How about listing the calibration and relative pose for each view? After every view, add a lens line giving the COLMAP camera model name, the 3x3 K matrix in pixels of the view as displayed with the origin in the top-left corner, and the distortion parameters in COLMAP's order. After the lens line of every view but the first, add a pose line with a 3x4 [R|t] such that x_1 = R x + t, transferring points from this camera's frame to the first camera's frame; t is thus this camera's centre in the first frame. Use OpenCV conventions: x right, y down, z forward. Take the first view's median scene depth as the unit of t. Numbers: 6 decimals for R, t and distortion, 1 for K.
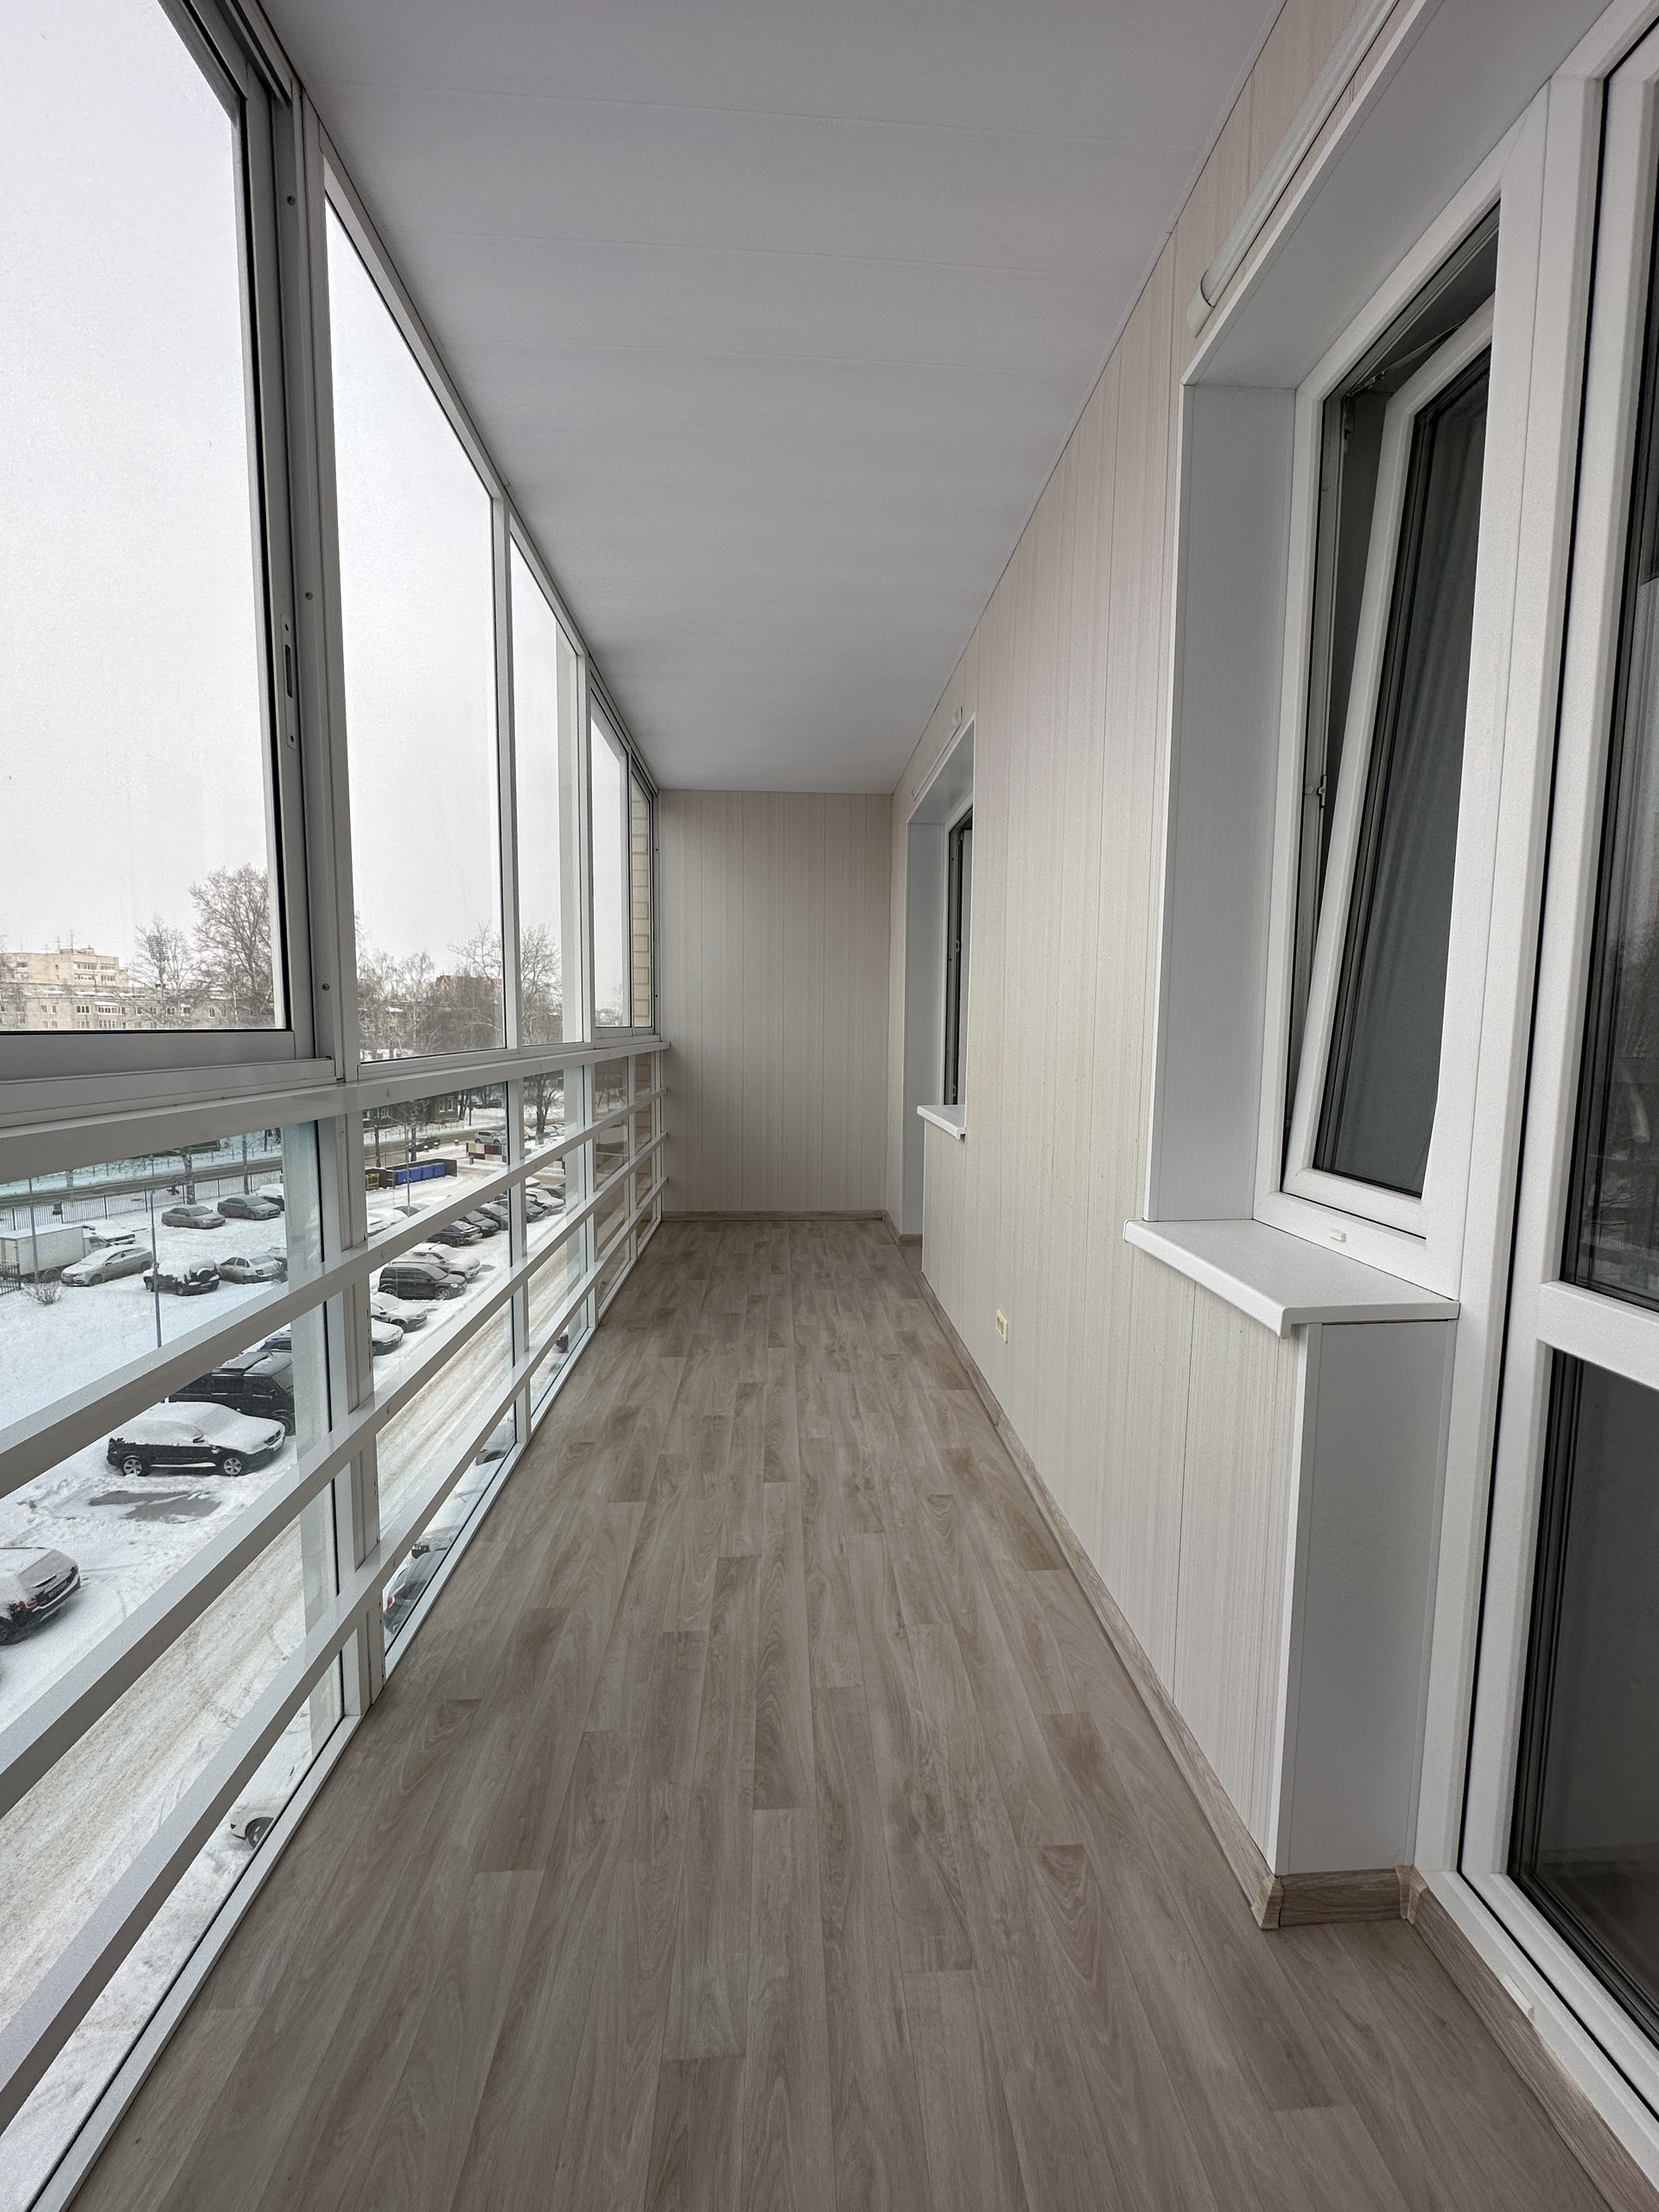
lens RADIAL K [[876.1, 0, 827.4], [0, 876.1, 1103.5], [0, 0, 1]] dist [-0.003466, 0.001043]
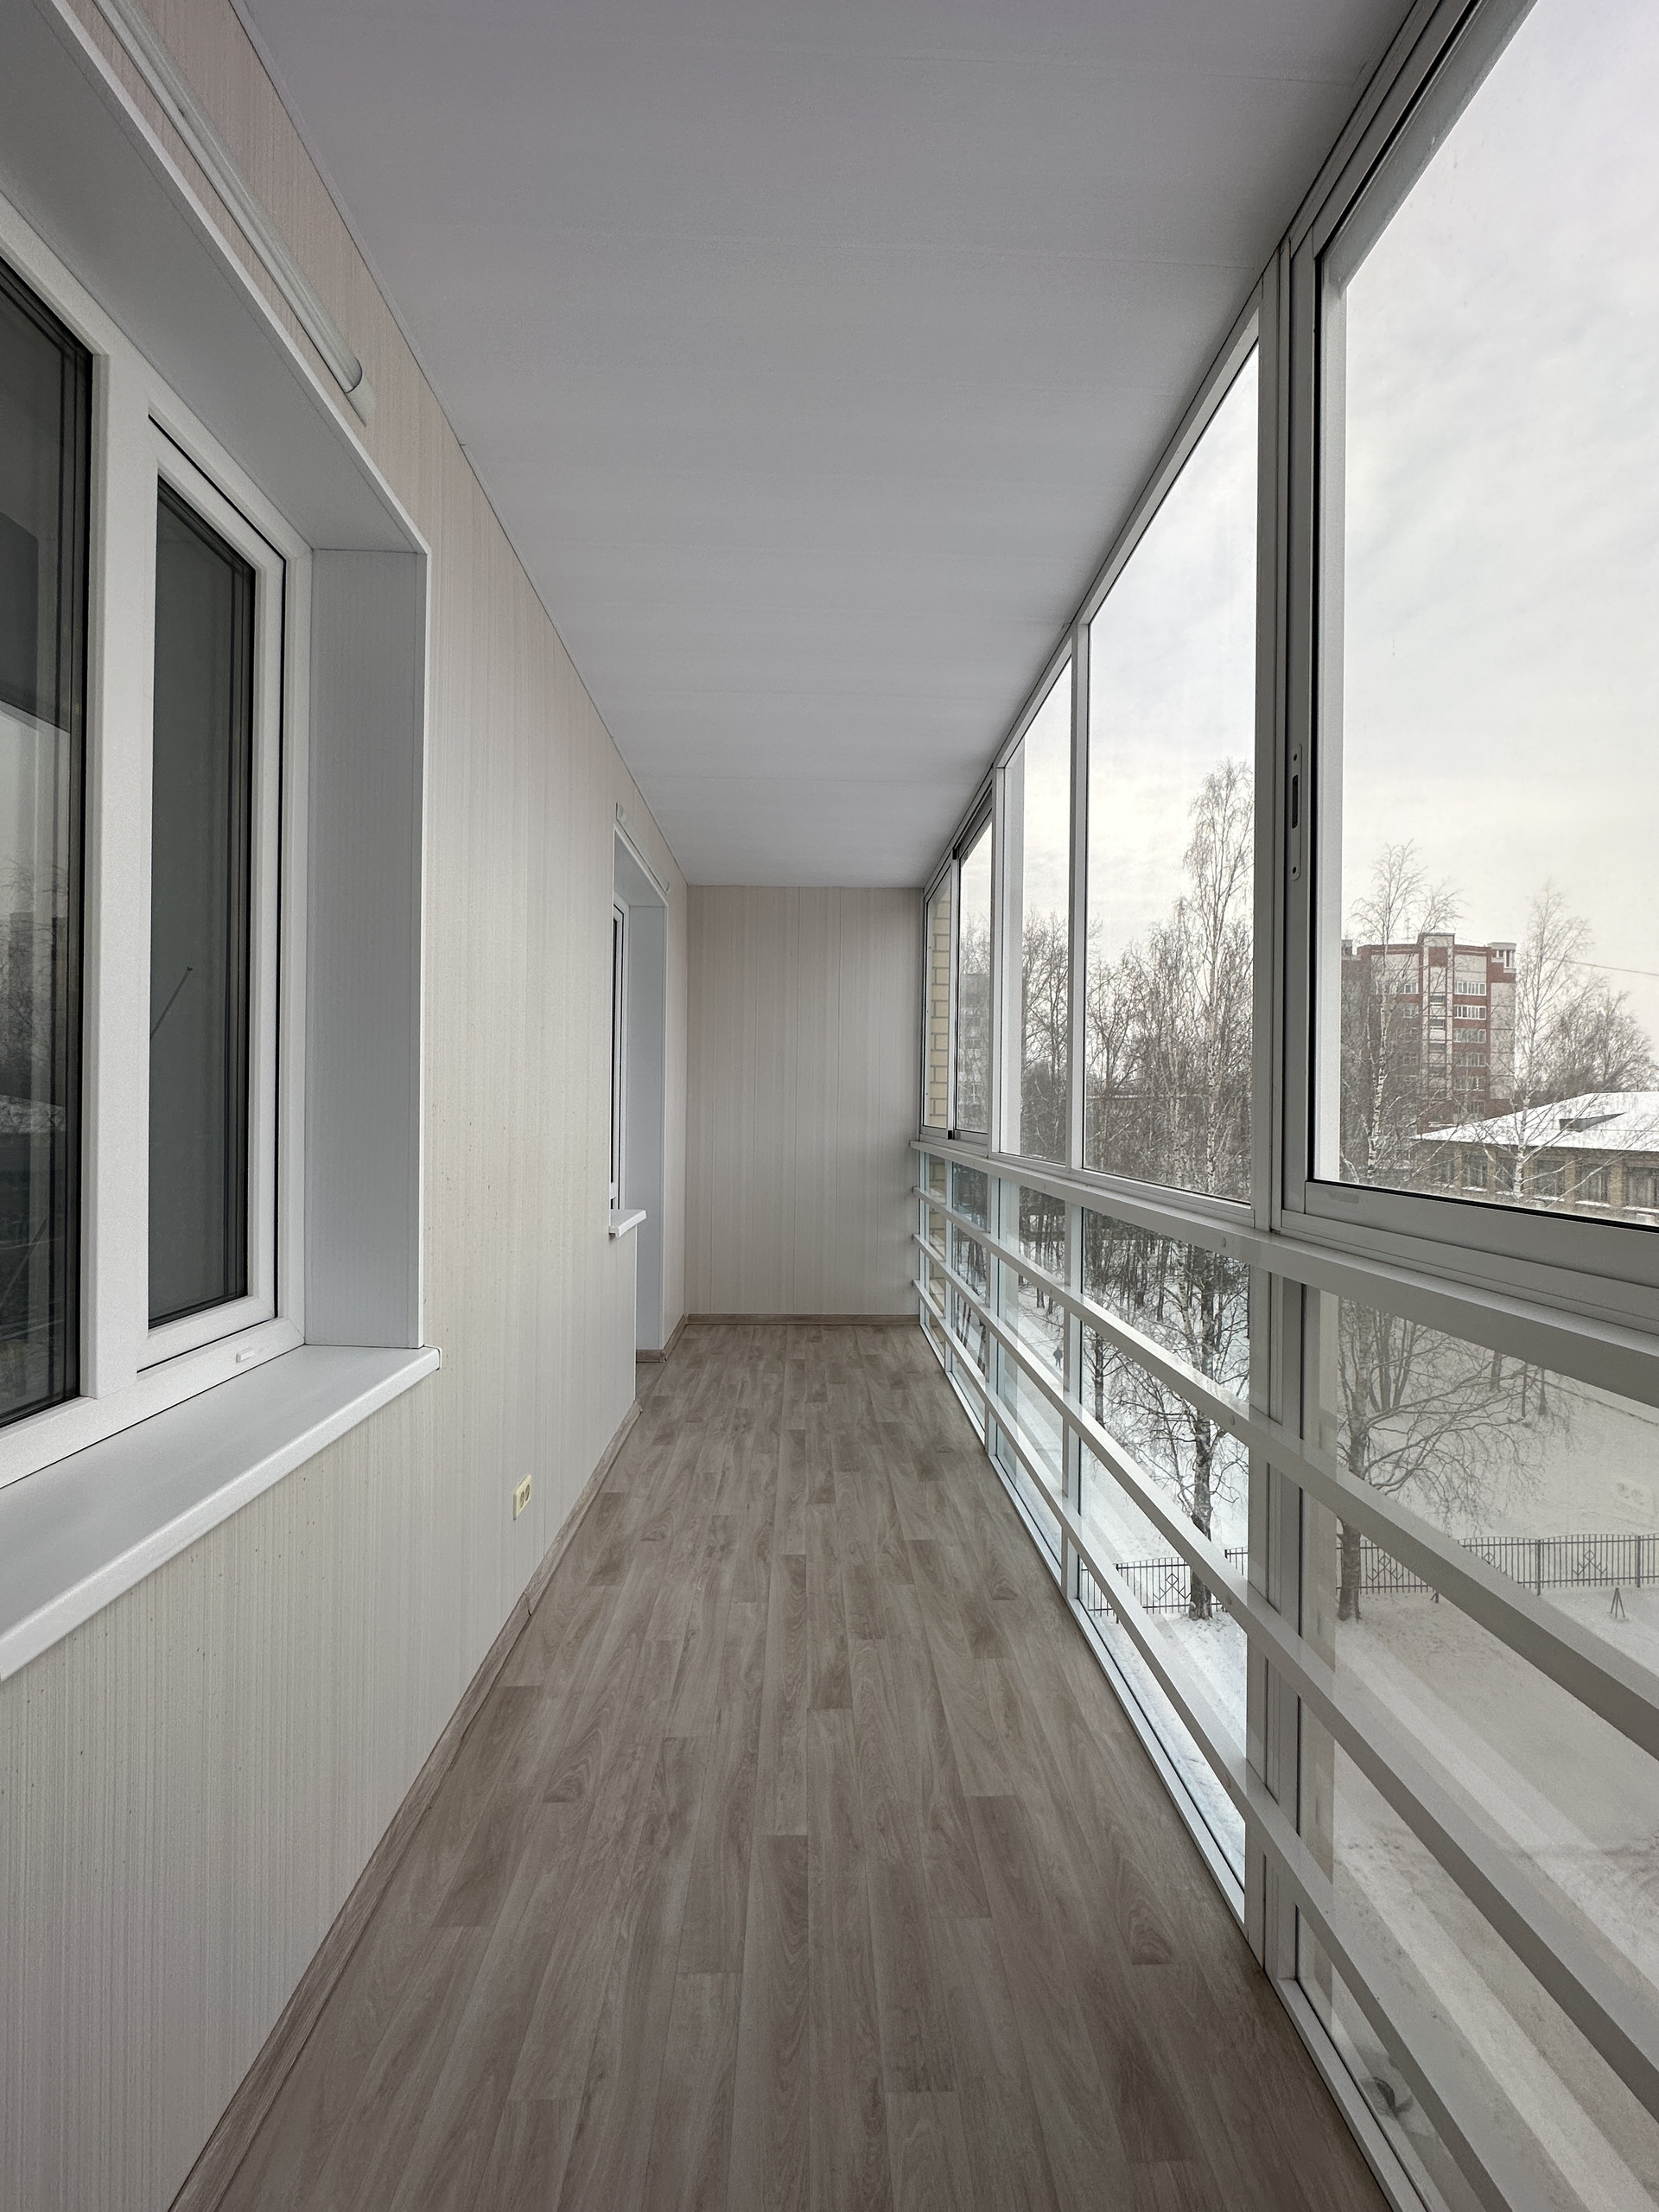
lens RADIAL K [[876.1, 0, 820.6], [0, 876.1, 1105.9], [0, 0, 1]] dist [-0.003466, 0.001043]
pose [[-0.999182, -0.019135, 0.035619, -0.101372], [-0.016022, 0.996191, 0.085709, -0.183424], [-0.037123, 0.085068, -0.995683, 1.732008]]
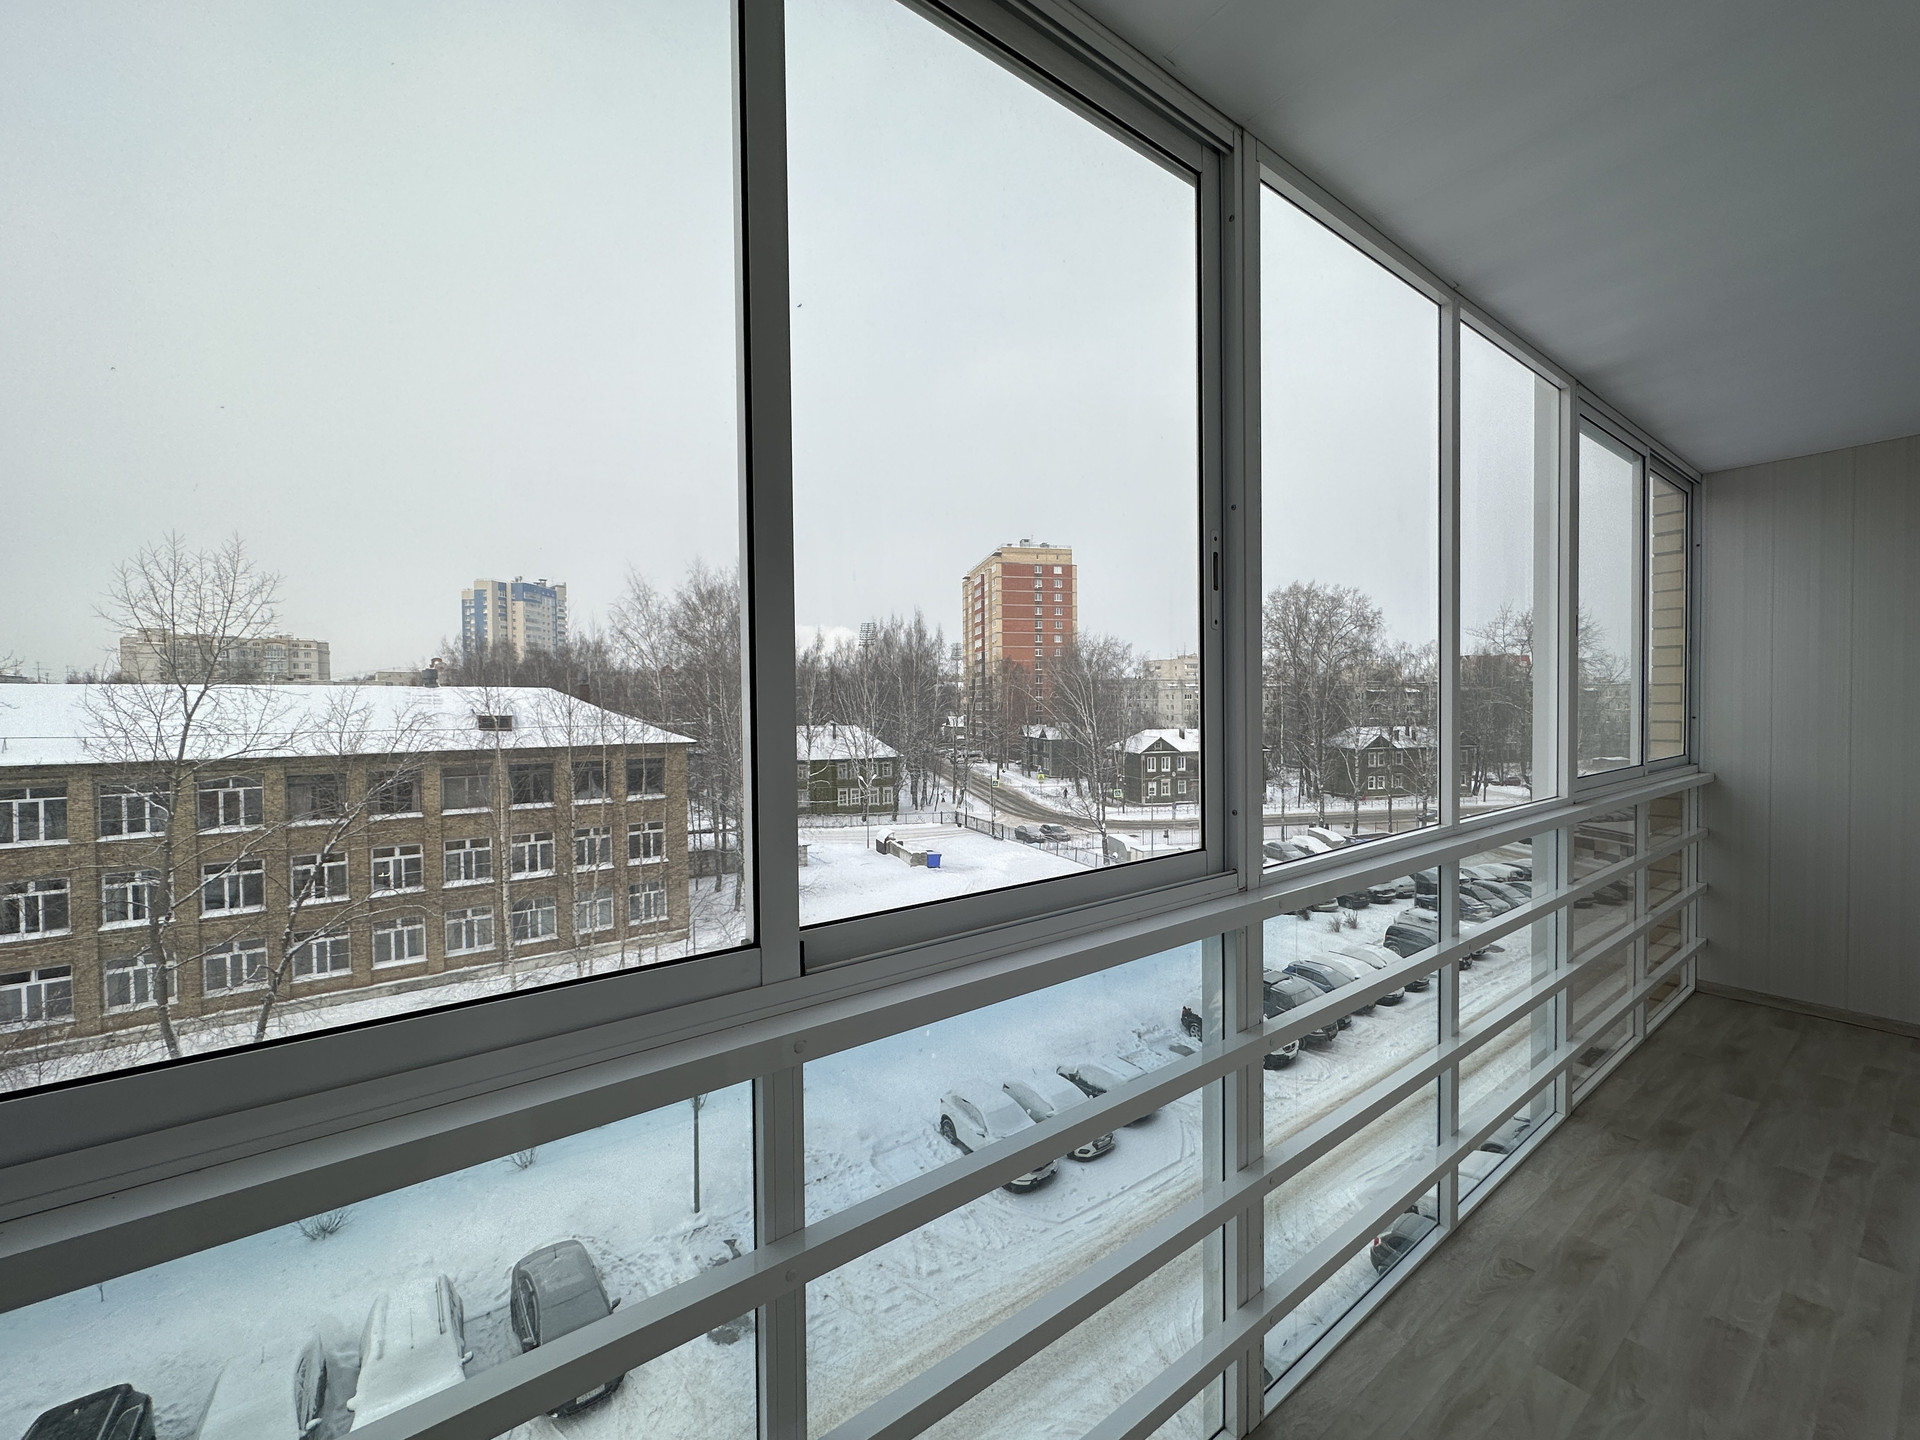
lens RADIAL K [[760.5, 0, 963.4], [0, 760.5, 718.1], [0, 0, 1]] dist [-0.003466, 0.001043]
pose [[0.545960, 0.003550, -0.837804, 0.058260], [-0.060072, 0.997583, -0.034920, -0.106636], [0.835655, 0.069394, 0.544854, 0.046062]]
